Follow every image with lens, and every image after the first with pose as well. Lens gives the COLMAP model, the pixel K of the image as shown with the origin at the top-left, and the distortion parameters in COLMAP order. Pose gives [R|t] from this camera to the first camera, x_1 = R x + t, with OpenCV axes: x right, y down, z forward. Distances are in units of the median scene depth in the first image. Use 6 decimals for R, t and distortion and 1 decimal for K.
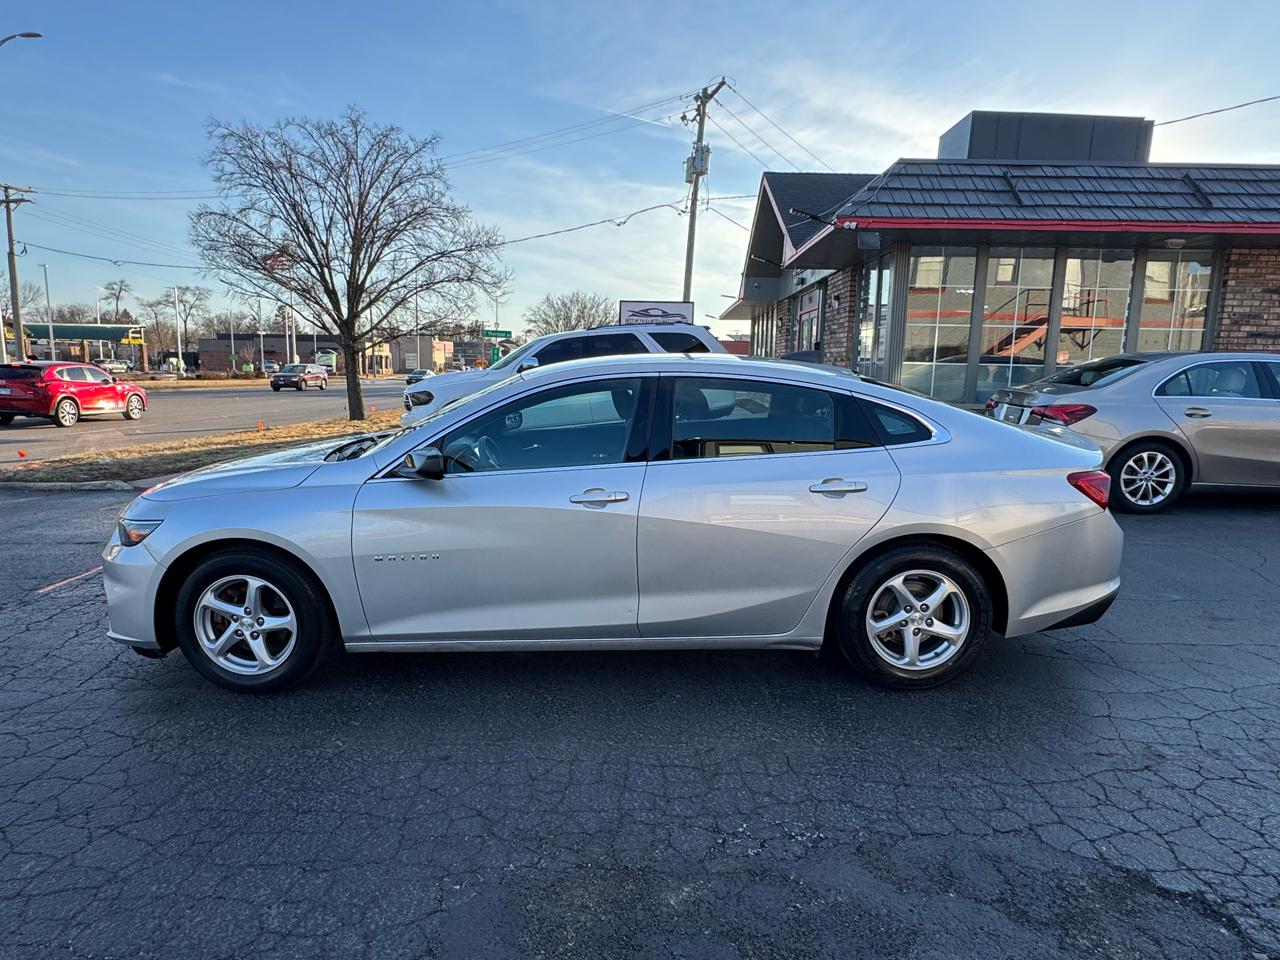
lens RADIAL K [[745.2, 0, 629.1], [0, 745.2, 483.0], [0, 0, 1]] dist [0.001194, -0.001857]
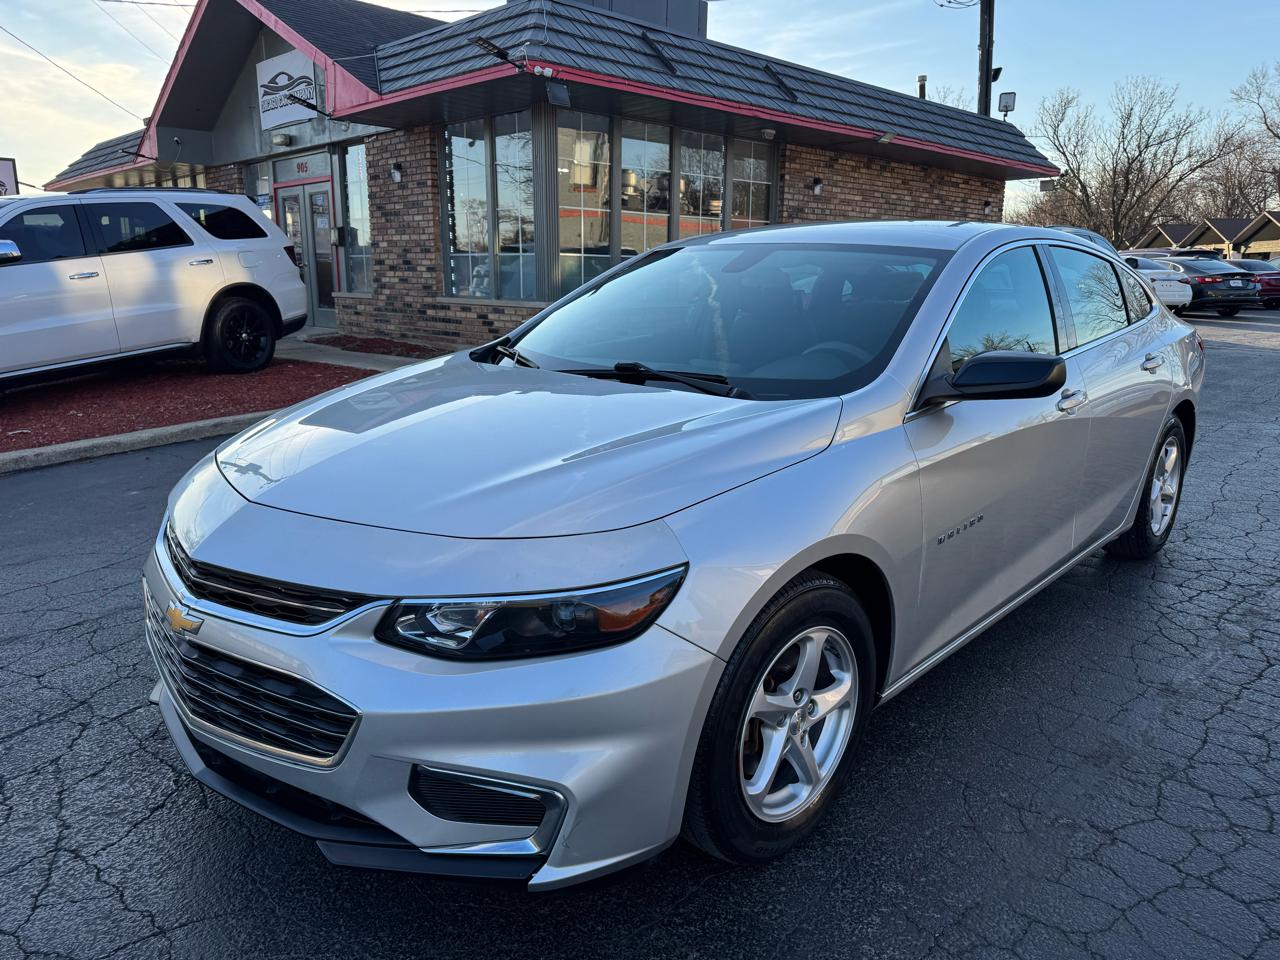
lens RADIAL K [[919.8, 0, 630.1], [0, 919.8, 490.4], [0, 0, 1]] dist [0.034180, -0.038757]
pose [[0.683539, -0.179491, 0.707501, -0.395909], [0.122998, 0.983757, 0.130744, -0.026490], [-0.719476, -0.002348, 0.694513, 0.247502]]
